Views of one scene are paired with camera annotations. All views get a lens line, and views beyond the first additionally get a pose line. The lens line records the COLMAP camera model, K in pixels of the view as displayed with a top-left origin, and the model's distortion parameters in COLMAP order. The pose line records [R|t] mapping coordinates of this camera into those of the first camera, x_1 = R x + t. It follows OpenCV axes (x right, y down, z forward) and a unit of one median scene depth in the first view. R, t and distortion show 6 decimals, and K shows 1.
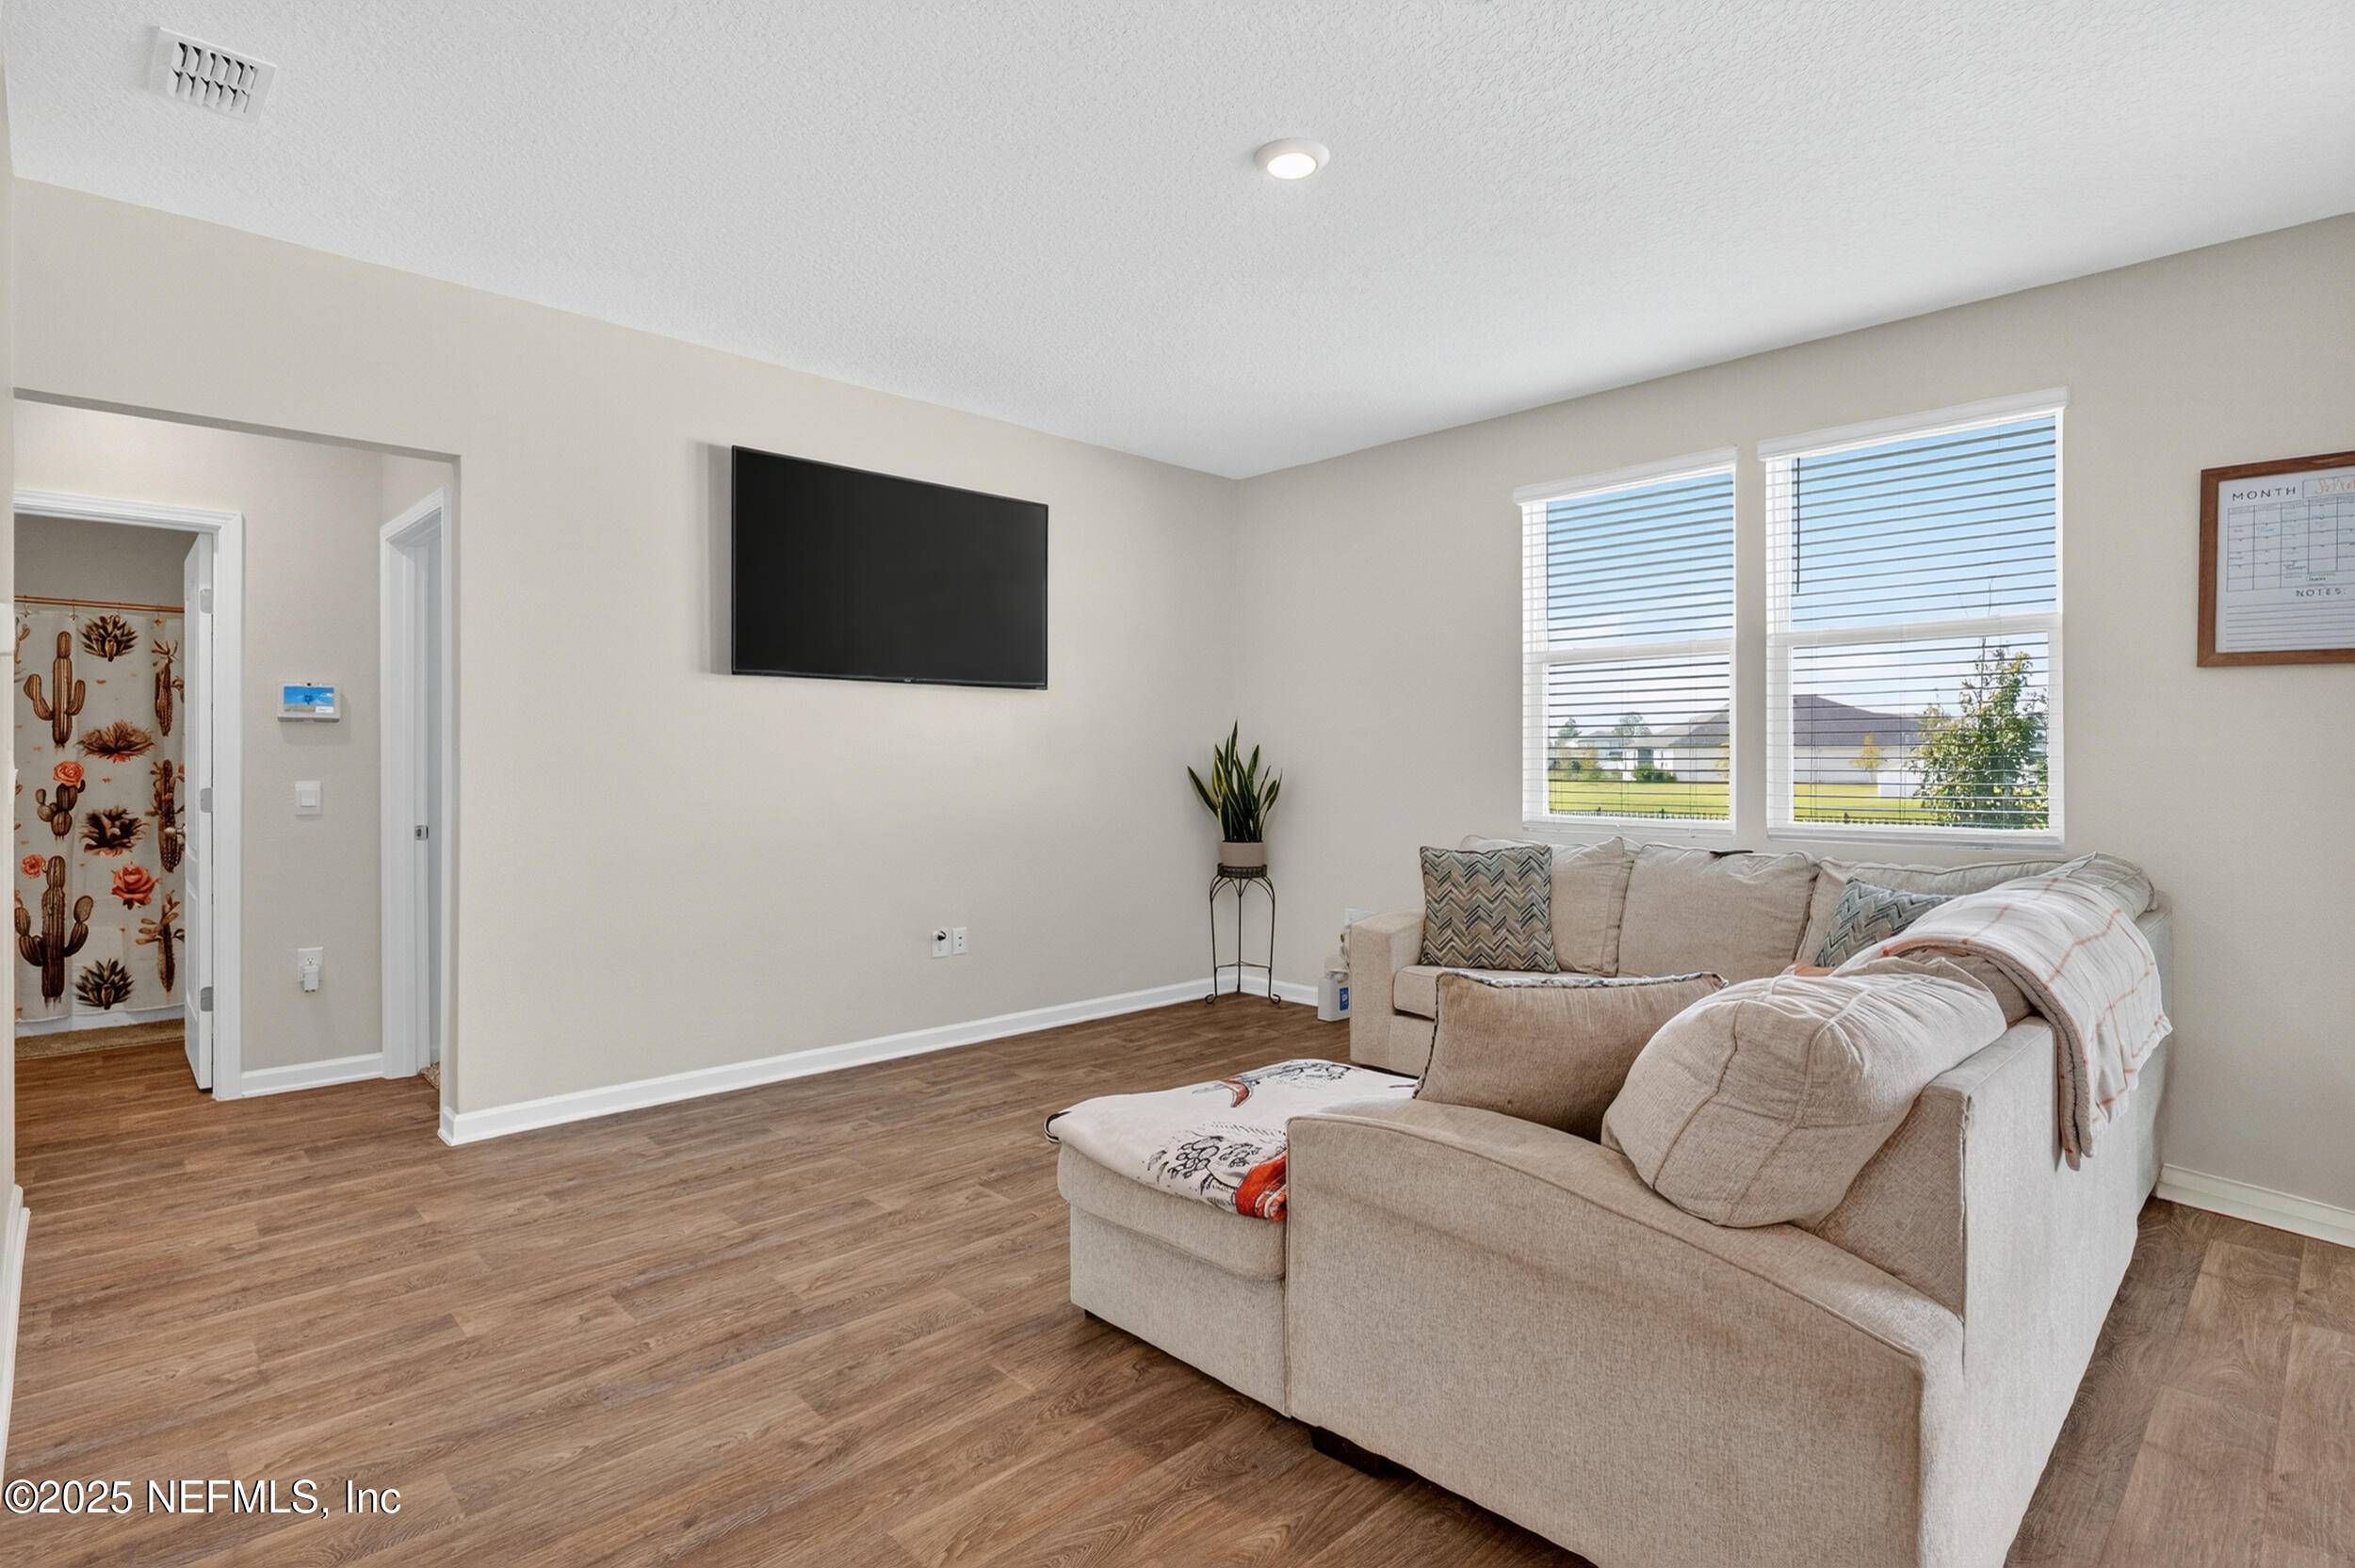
lens RADIAL K [[1146.6, 0, 1165.1], [0, 1146.6, 764.0], [0, 0, 1]] dist [-0.007578, 0.002613]
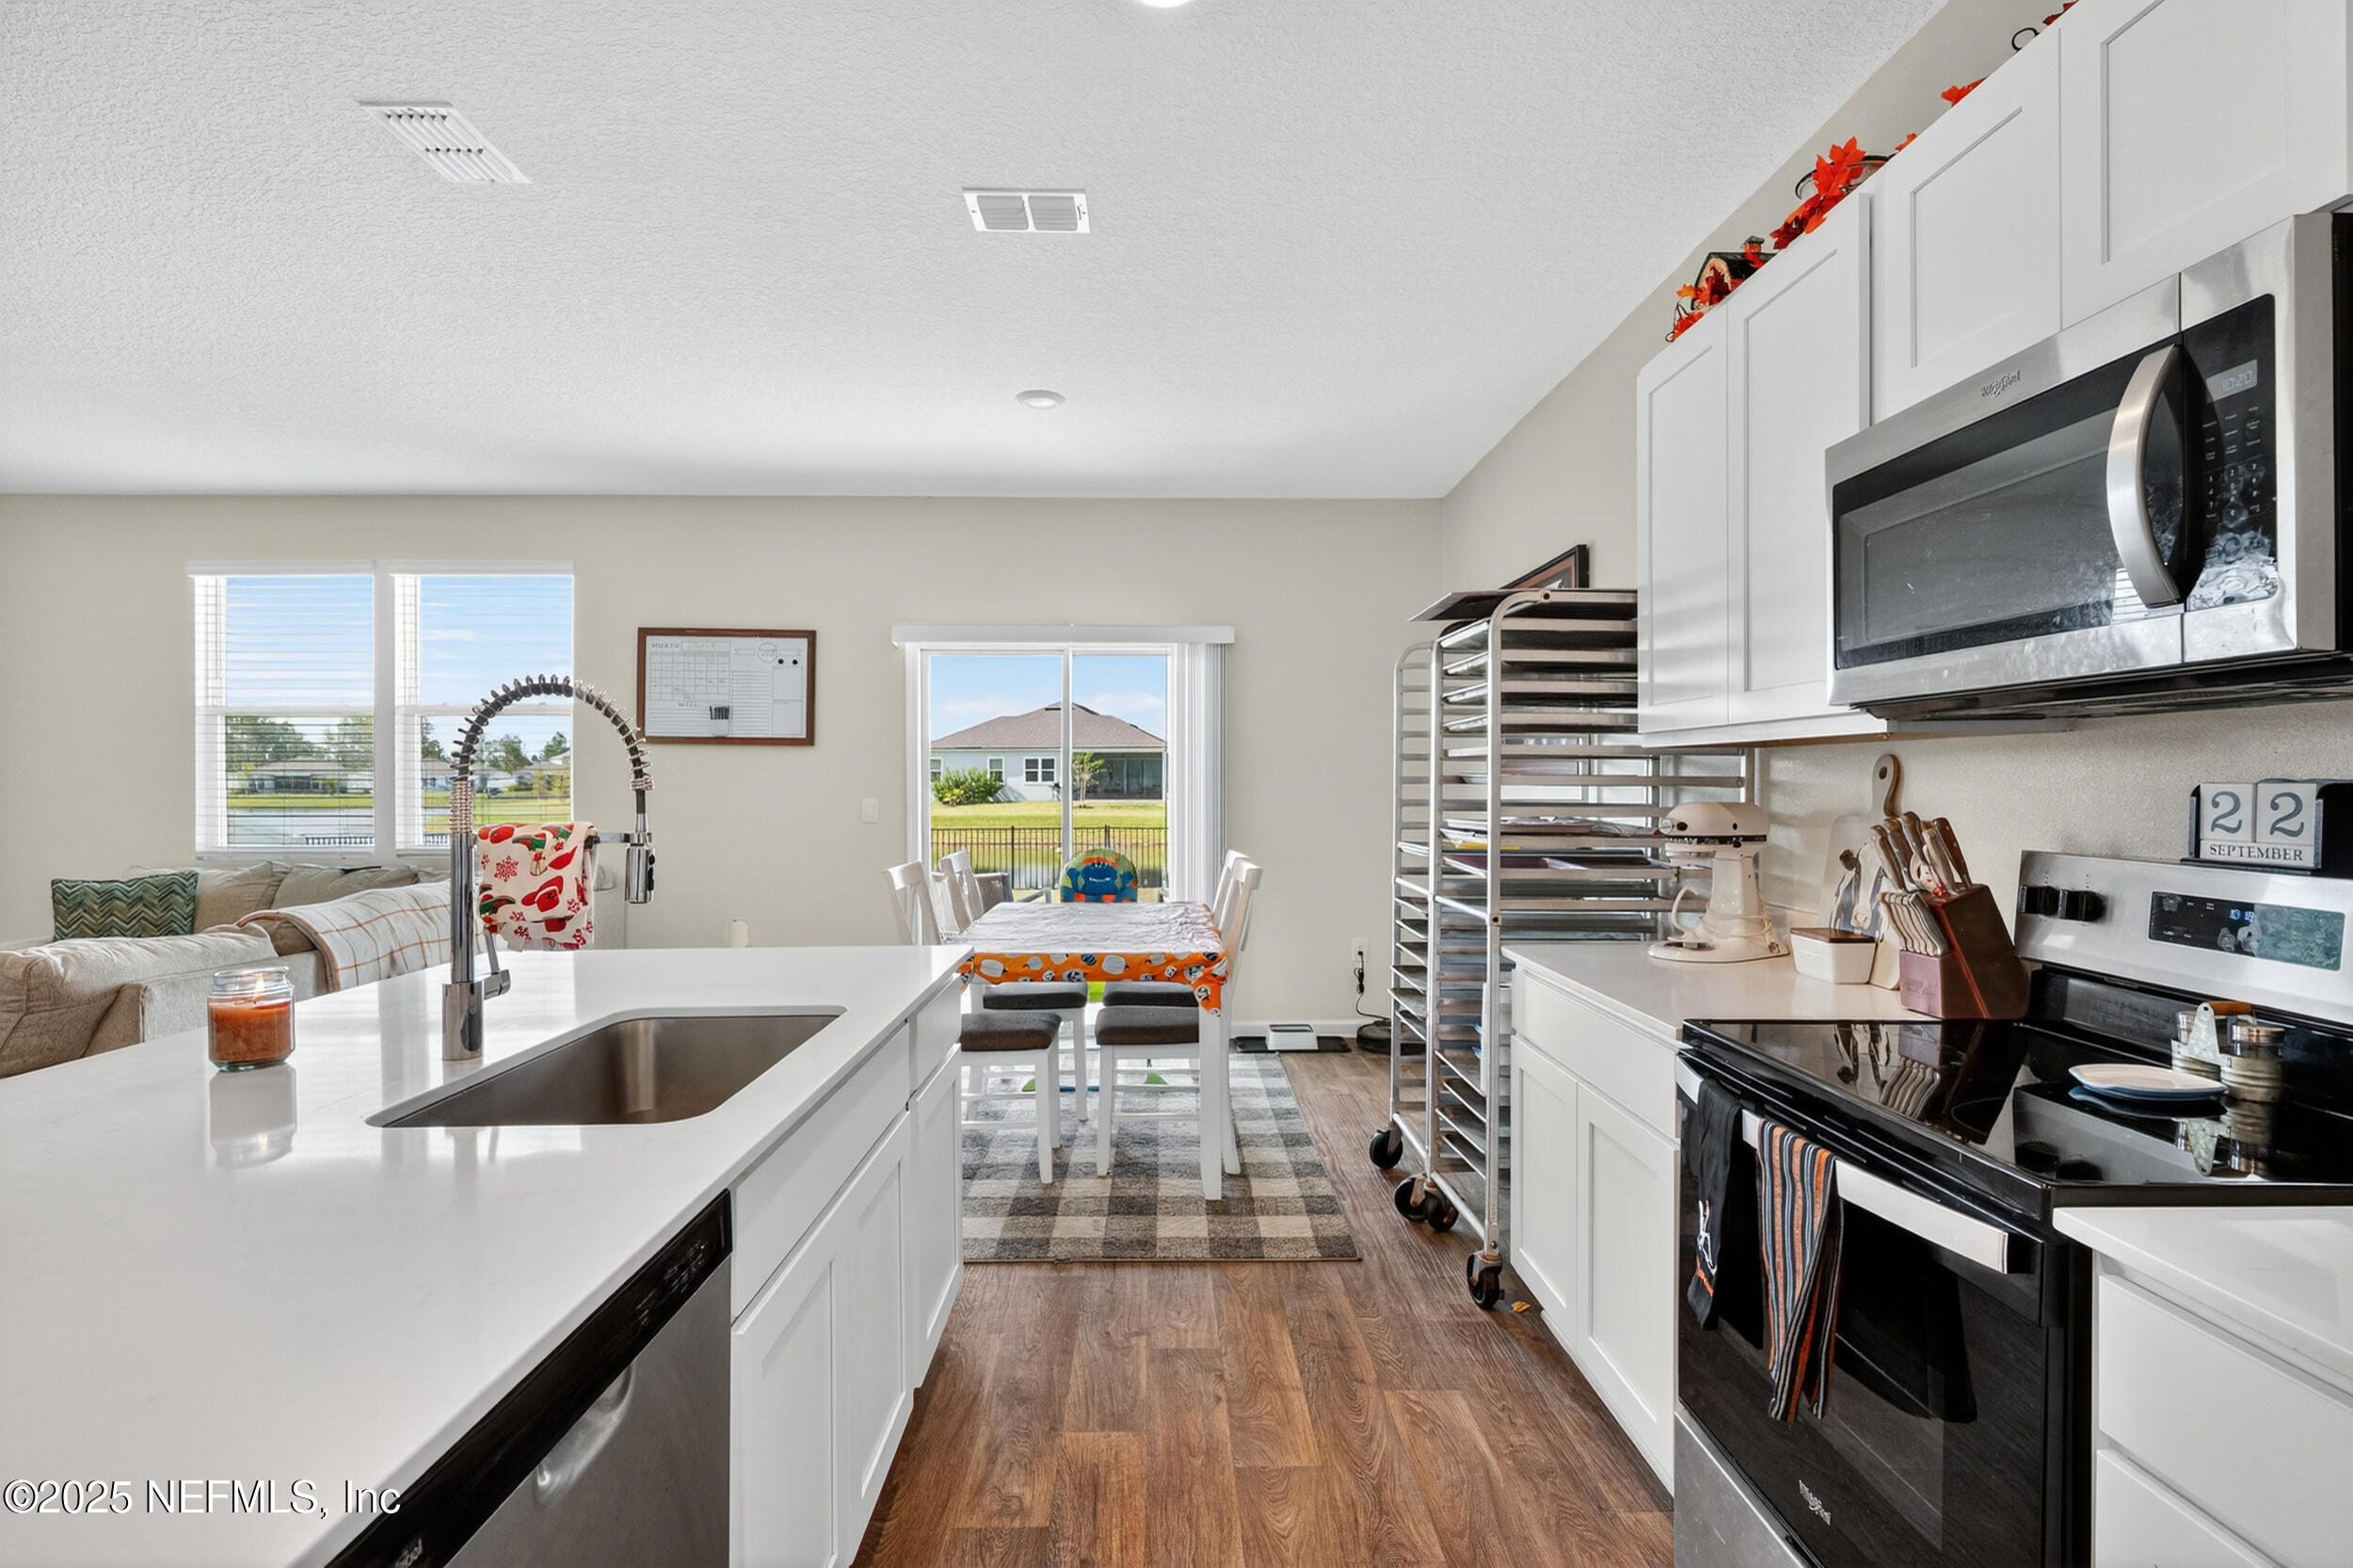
lens RADIAL K [[1145.8, 0, 1173.9], [0, 1145.8, 785.7], [0, 0, 1]] dist [-0.007578, 0.002613]
pose [[0.678180, -0.004697, 0.734881, 0.195987], [0.001708, 0.999987, 0.004816, -0.029679], [-0.734894, -0.002011, 0.678179, -0.729305]]
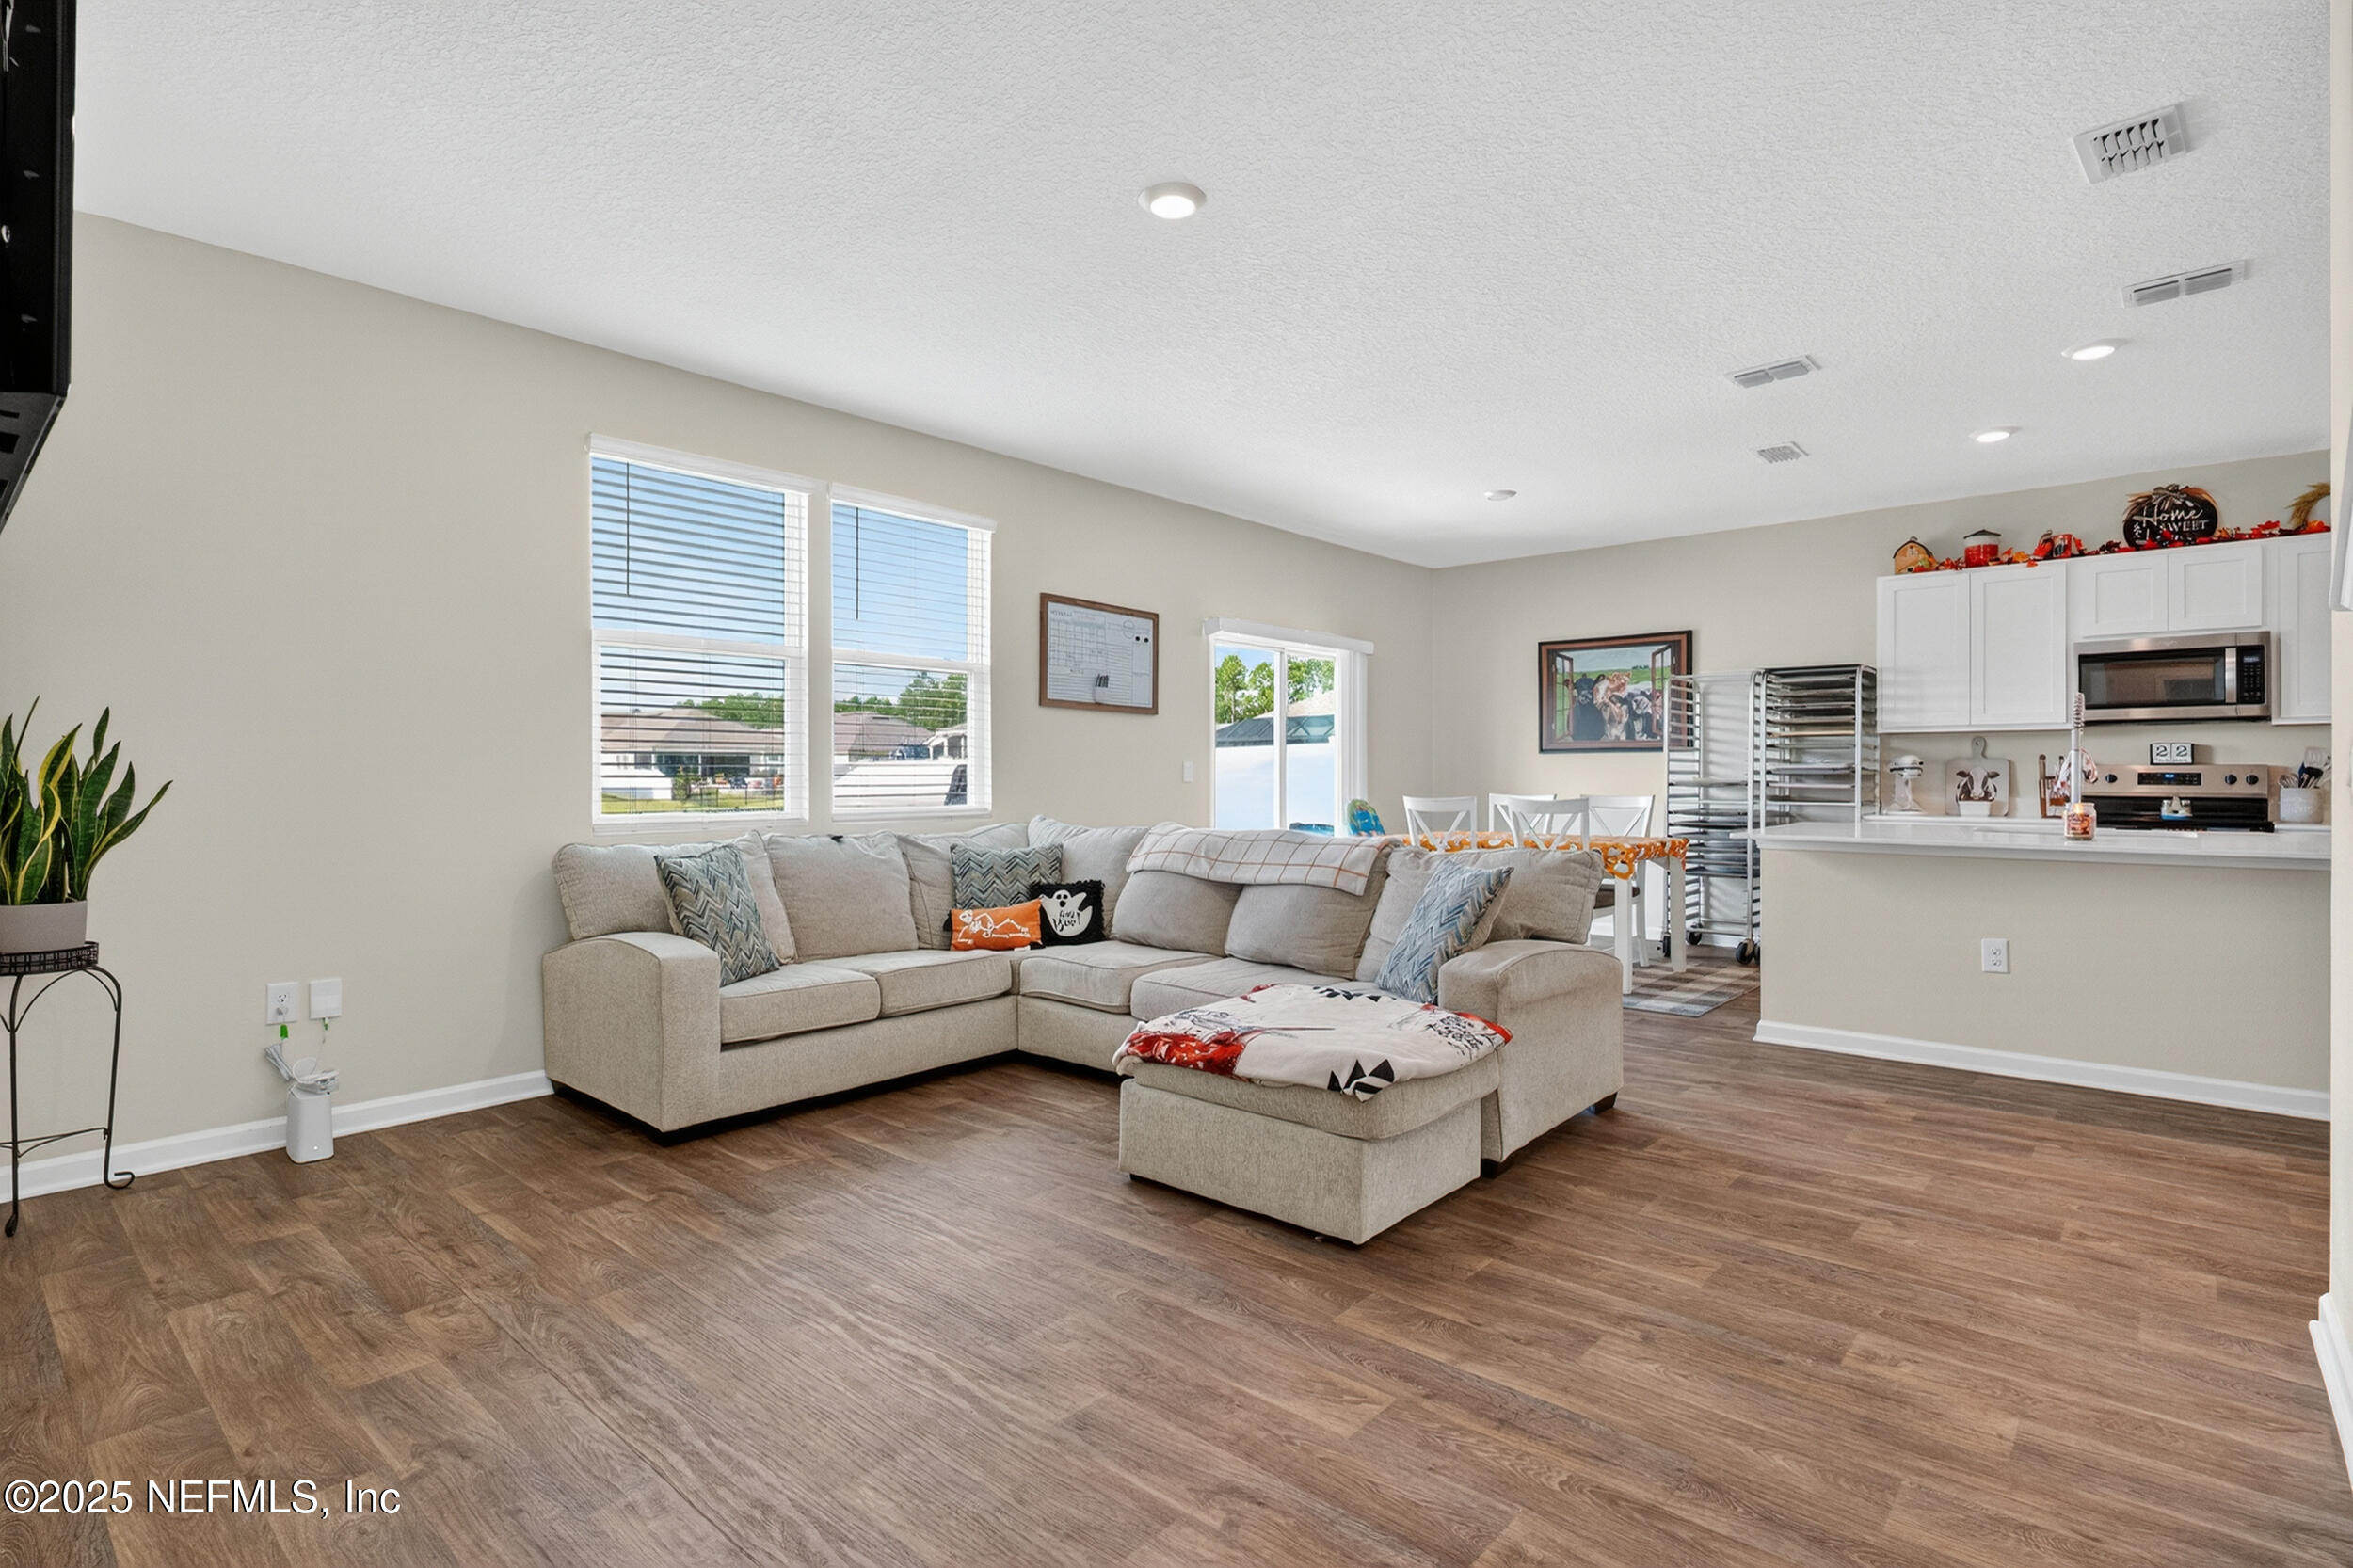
lens RADIAL K [[1145.8, 0, 1178.1], [0, 1145.8, 773.2], [0, 0, 1]] dist [-0.007578, 0.002613]
pose [[-0.080459, 0.000871, 0.996758, -0.846216], [0.000190, 1.000000, -0.000858, 0.018486], [-0.996758, 0.000121, -0.080459, 0.927720]]
